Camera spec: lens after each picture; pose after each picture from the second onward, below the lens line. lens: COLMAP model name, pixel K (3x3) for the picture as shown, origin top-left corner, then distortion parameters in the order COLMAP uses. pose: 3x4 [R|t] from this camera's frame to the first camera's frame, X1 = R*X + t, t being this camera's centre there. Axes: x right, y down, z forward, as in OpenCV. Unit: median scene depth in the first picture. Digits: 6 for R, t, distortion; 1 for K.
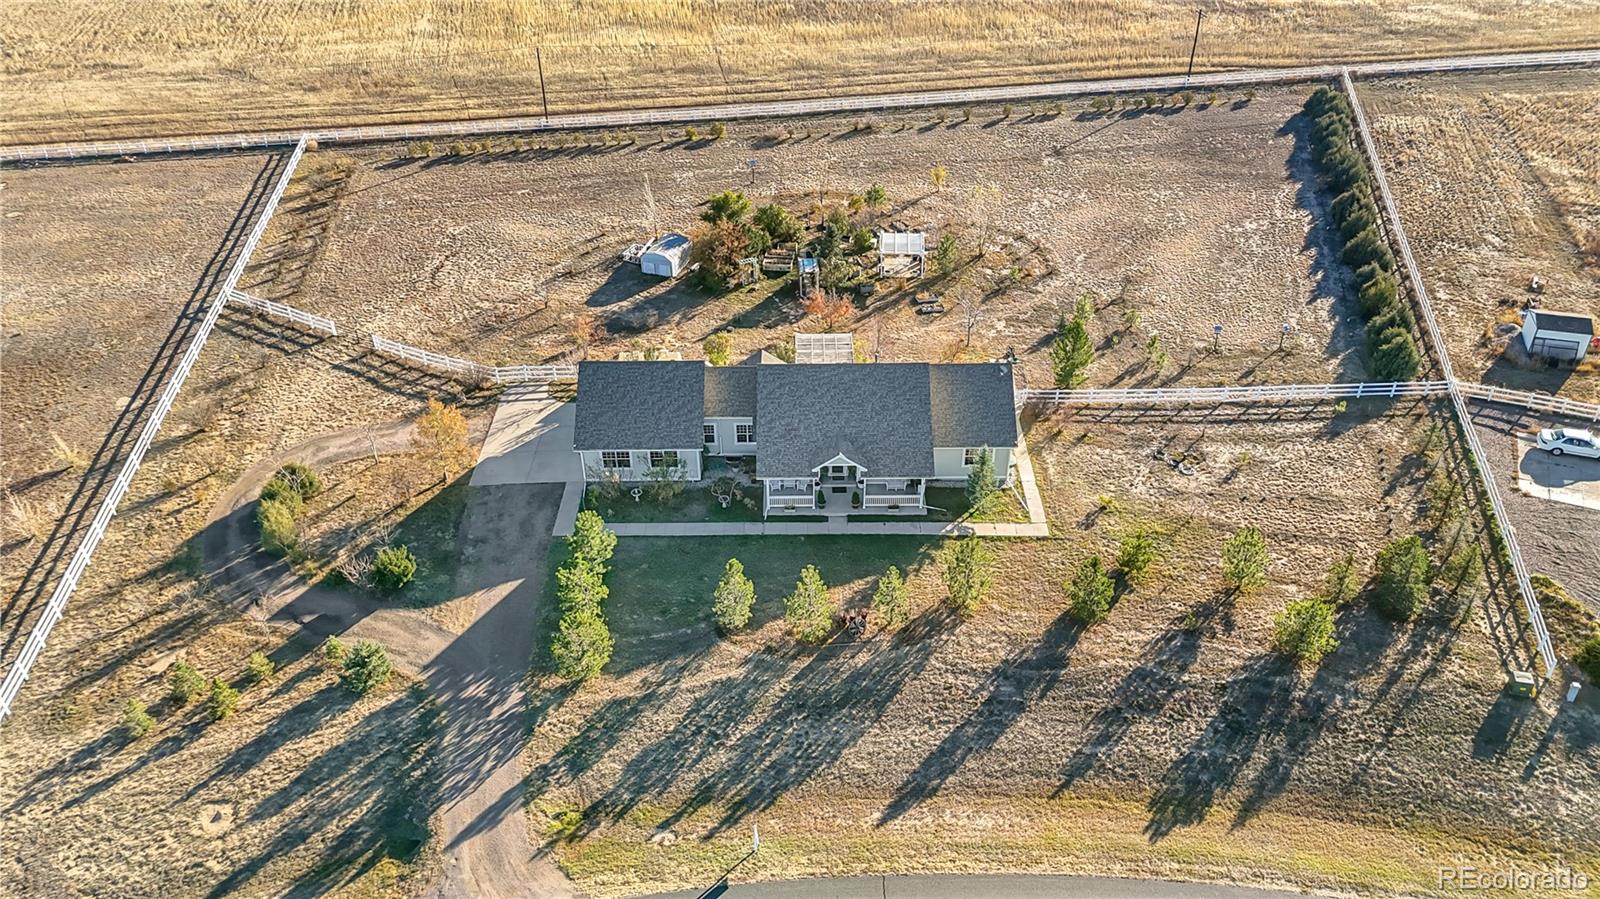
lens RADIAL K [[1182.2, 0, 800.0], [0, 1182.2, 449.5], [0, 0, 1]] dist [0.052960, -0.033563]
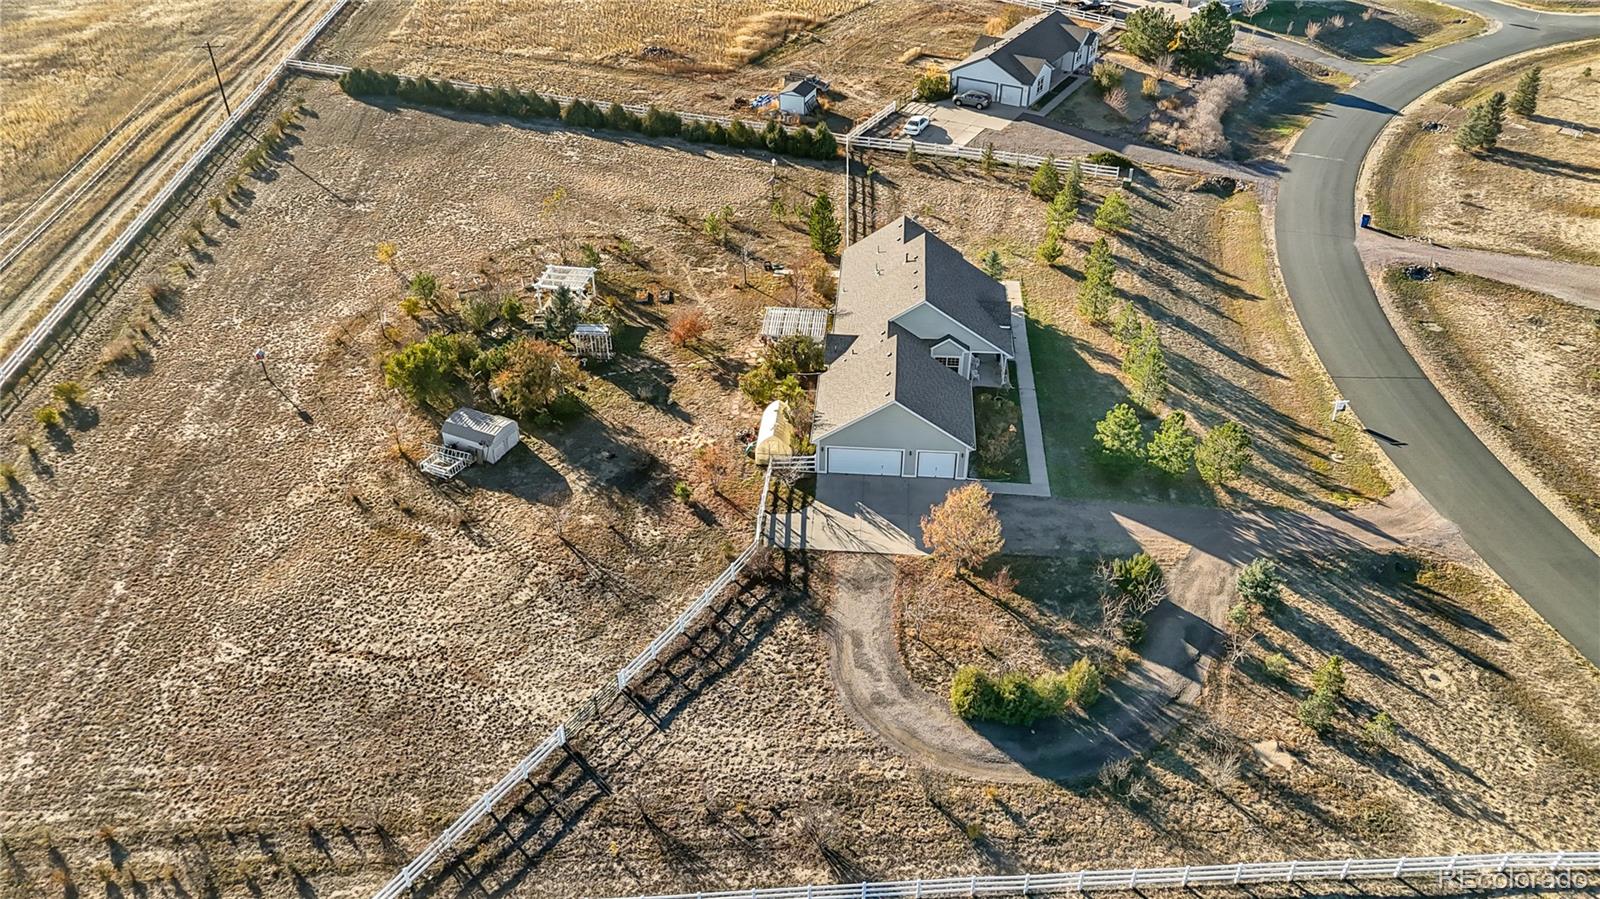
lens RADIAL K [[1182.2, 0, 800.0], [0, 1182.2, 449.5], [0, 0, 1]] dist [0.052960, -0.033563]
pose [[0.081846, -0.566993, 0.819646, -1.033127], [0.571918, 0.700241, 0.427285, -0.515700], [-0.816217, 0.433799, 0.381585, 0.743953]]
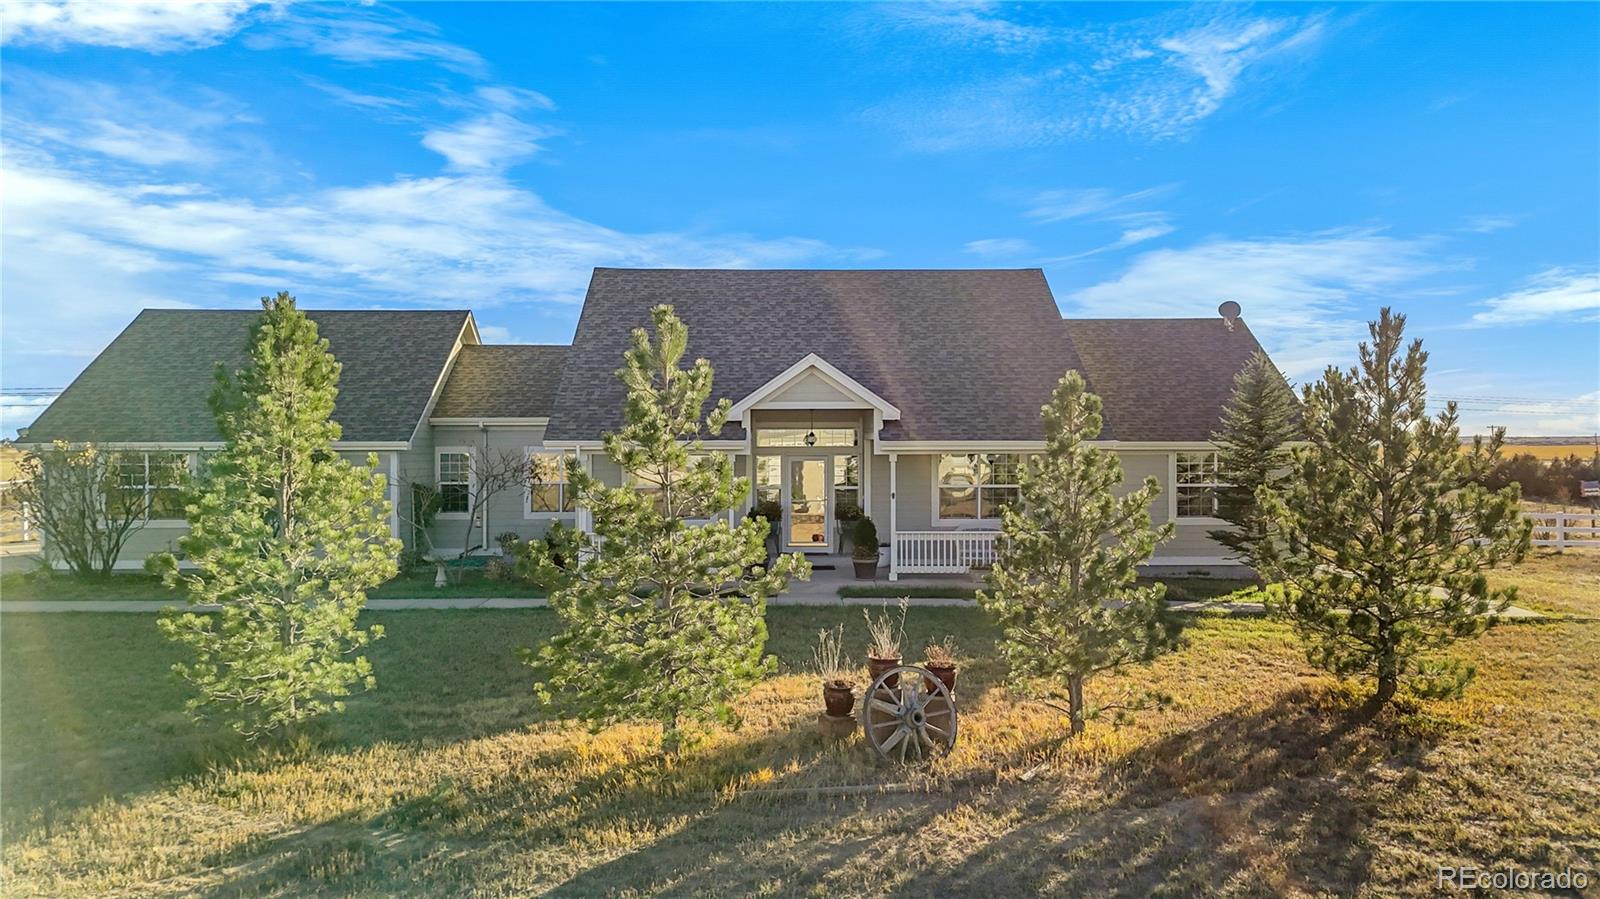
lens RADIAL K [[1182.2, 0, 800.0], [0, 1182.2, 449.5], [0, 0, 1]] dist [0.052960, -0.033563]
pose [[0.999774, 0.006540, 0.020217, 0.023405], [0.006308, 0.817219, -0.576293, 0.200280], [-0.020290, 0.576291, 0.816993, 0.729661]]
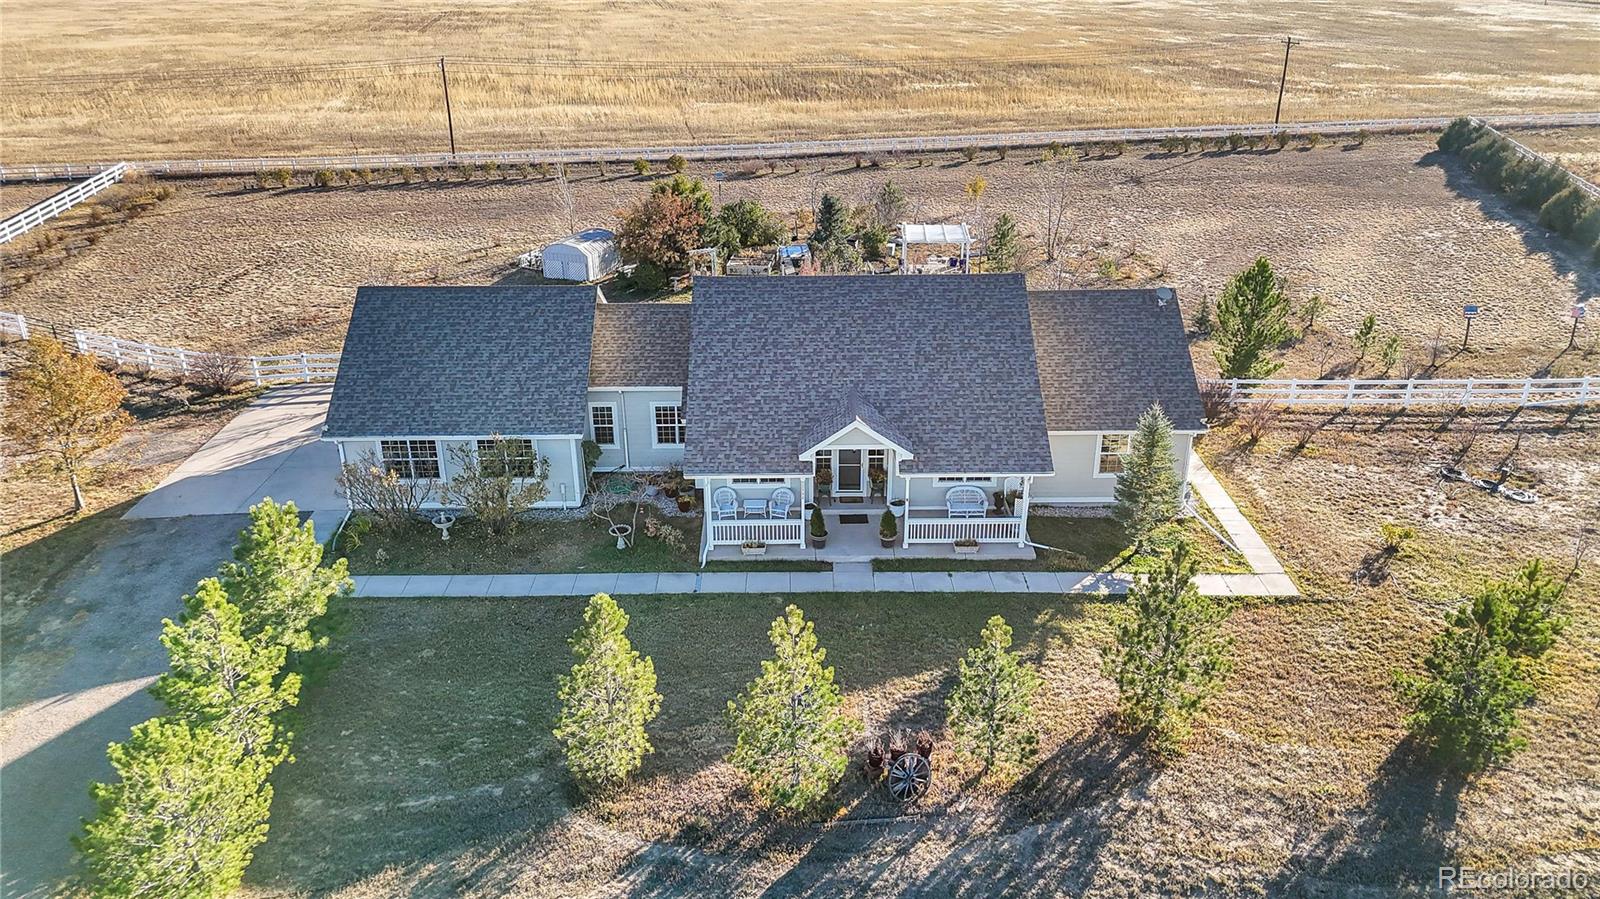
lens RADIAL K [[1180.9, 0, 795.8], [0, 1180.9, 449.1], [0, 0, 1]] dist [0.042297, -0.036825]
pose [[0.999991, -0.003215, 0.002671, 0.007459], [0.003685, 0.979741, -0.200233, 0.107624], [-0.001973, 0.200242, 0.979745, 0.513832]]
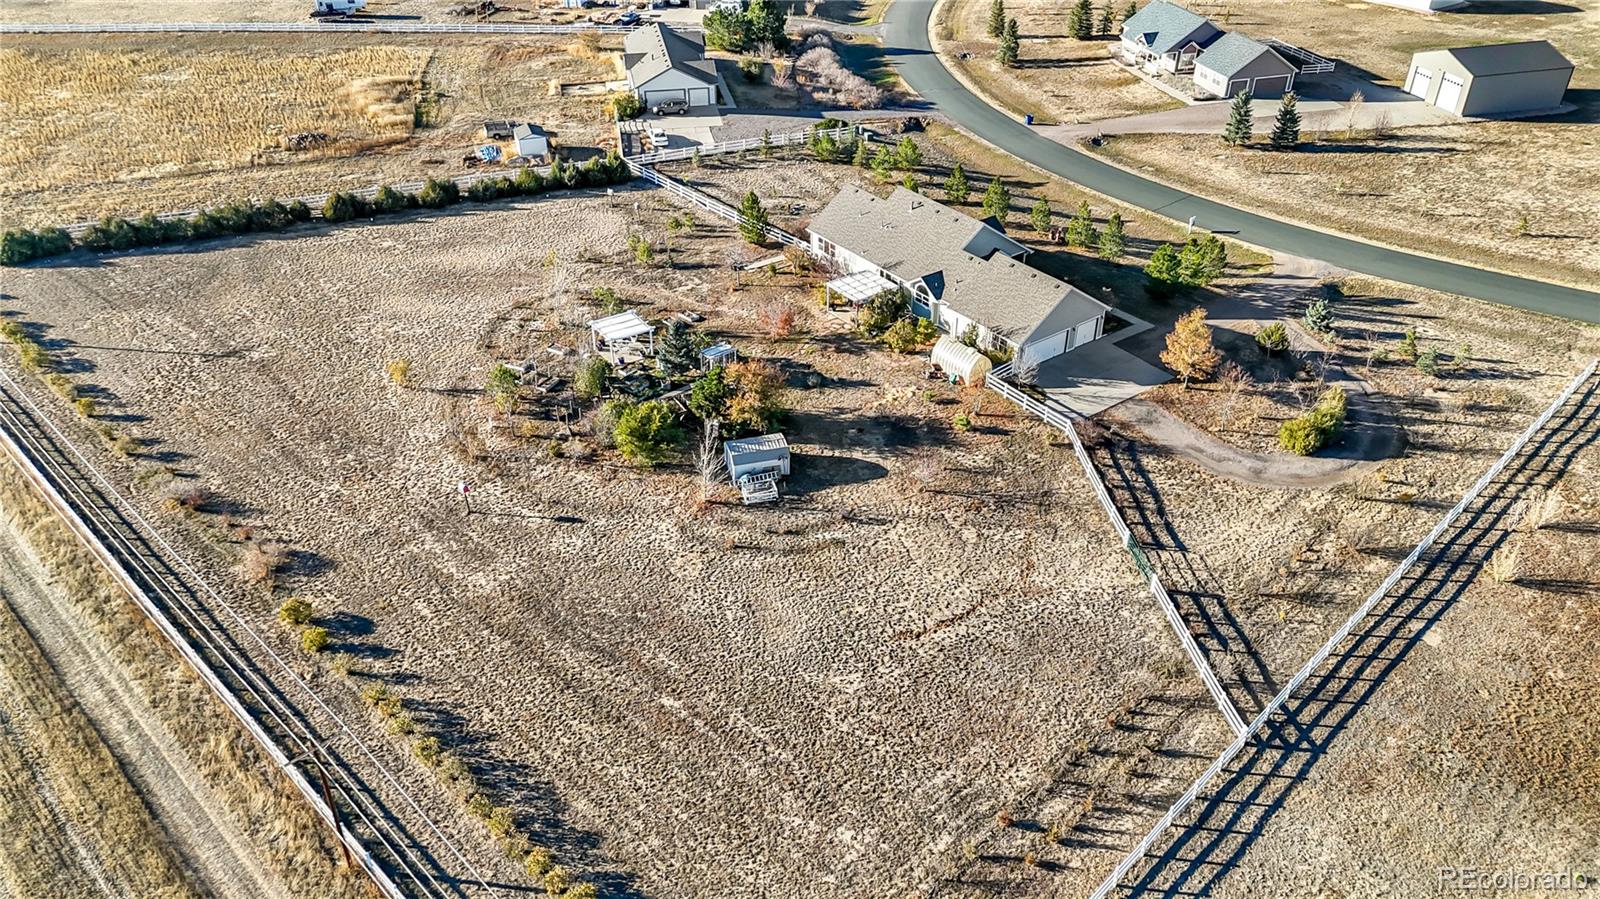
lens RADIAL K [[1182.2, 0, 800.0], [0, 1182.2, 449.5], [0, 0, 1]] dist [0.052960, -0.033563]
pose [[-0.594617, -0.432929, 0.677498, -0.933382], [0.469894, 0.496633, 0.729764, -1.024754], [-0.652404, 0.752282, -0.091875, 1.462361]]
